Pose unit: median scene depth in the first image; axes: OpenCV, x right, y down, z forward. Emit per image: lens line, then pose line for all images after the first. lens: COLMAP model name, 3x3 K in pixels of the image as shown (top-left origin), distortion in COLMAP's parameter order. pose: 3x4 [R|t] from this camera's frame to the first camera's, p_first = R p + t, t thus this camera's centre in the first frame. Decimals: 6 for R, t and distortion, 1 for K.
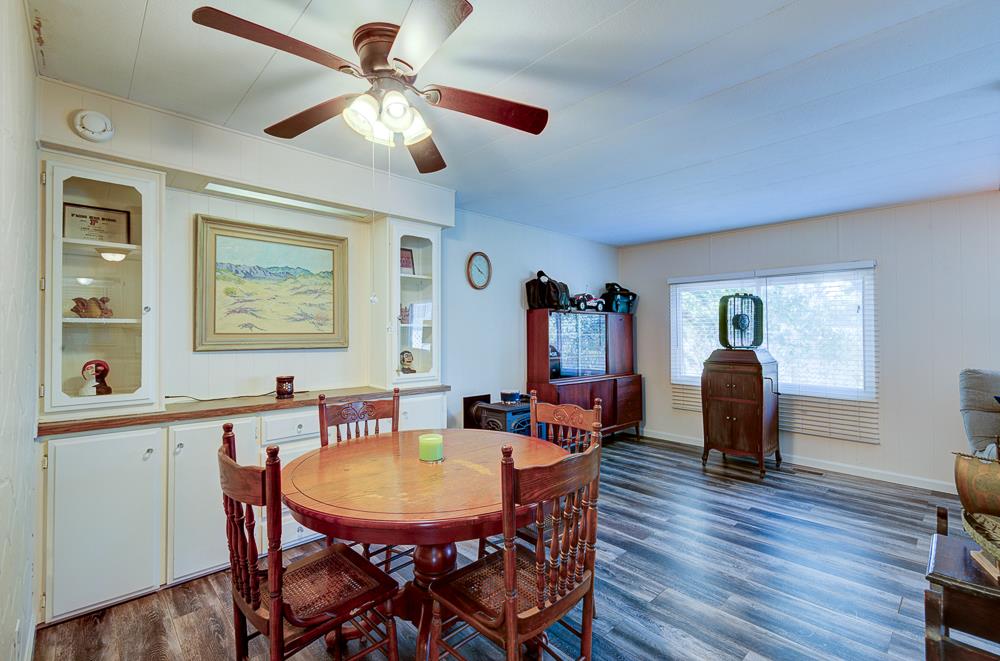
lens RADIAL K [[444.1, 0, 511.8], [0, 444.1, 330.5], [0, 0, 1]] dist [0.001324, 0.000382]
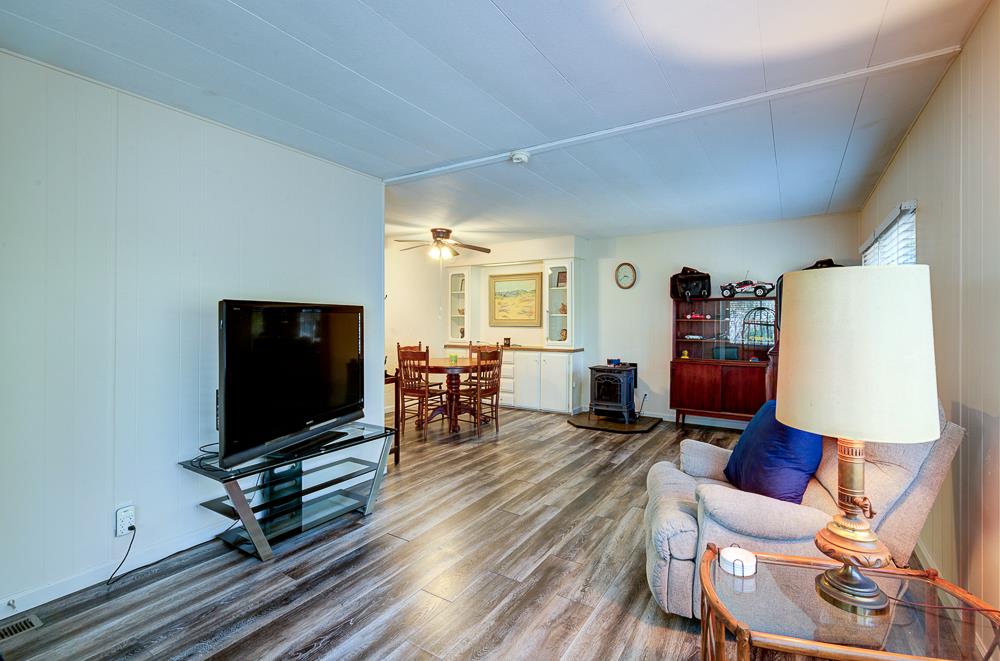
lens RADIAL K [[454.9, 0, 497.2], [0, 454.9, 318.6], [0, 0, 1]] dist [-0.000477, 0.000131]
pose [[0.234000, -0.002091, -0.972234, 1.742308], [0.007553, 0.999971, -0.000333, 0.001464], [0.972207, -0.007265, 0.234010, 0.349206]]
